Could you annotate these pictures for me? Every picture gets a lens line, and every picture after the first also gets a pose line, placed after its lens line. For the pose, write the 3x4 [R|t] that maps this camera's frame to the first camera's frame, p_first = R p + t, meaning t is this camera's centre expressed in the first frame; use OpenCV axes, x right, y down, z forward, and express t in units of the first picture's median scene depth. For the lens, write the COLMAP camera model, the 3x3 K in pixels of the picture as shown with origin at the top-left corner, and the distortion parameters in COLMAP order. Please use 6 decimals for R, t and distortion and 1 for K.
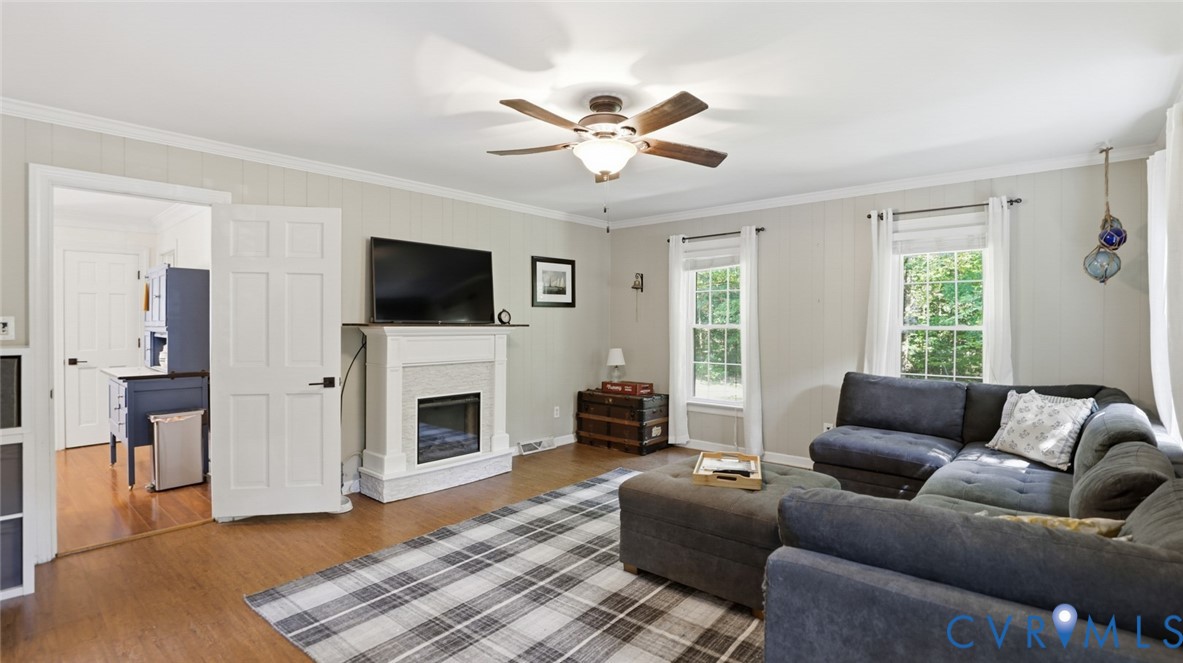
lens RADIAL K [[546.2, 0, 591.3], [0, 546.2, 323.9], [0, 0, 1]] dist [-0.040149, 0.005398]
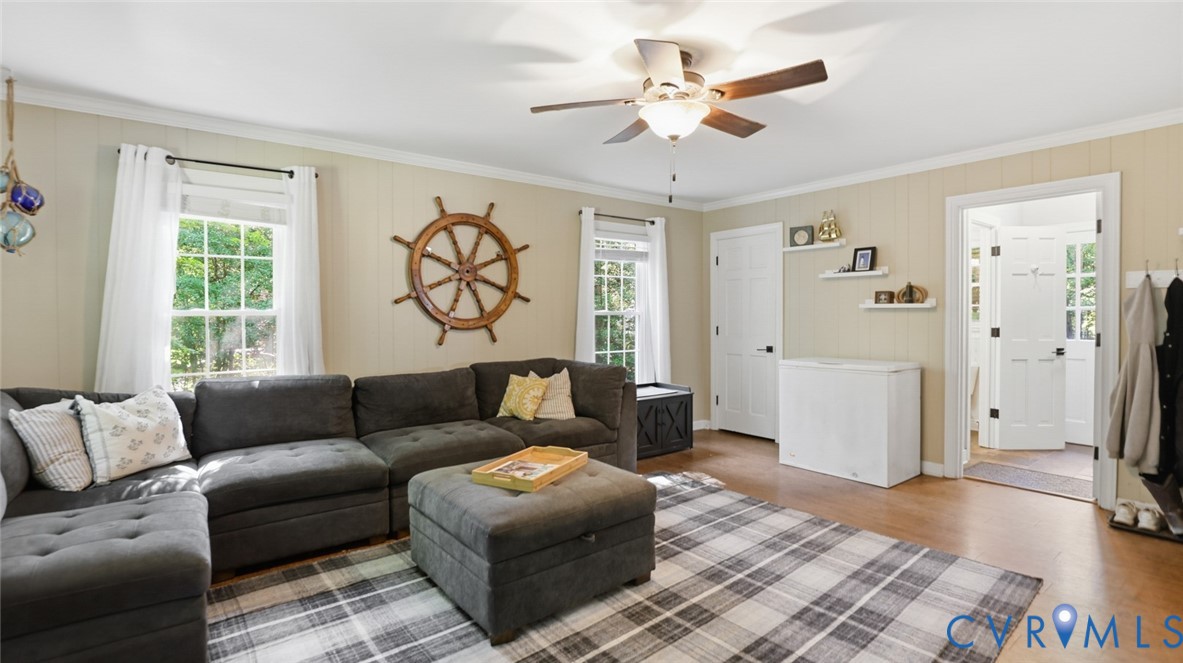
lens RADIAL K [[546.2, 0, 596.4], [0, 546.2, 325.3], [0, 0, 1]] dist [-0.040149, 0.005398]
pose [[-0.982458, -0.006411, 0.186375, -0.016892], [-0.000983, 0.999573, 0.029201, 0.009196], [-0.186483, 0.028506, -0.982045, 1.927460]]
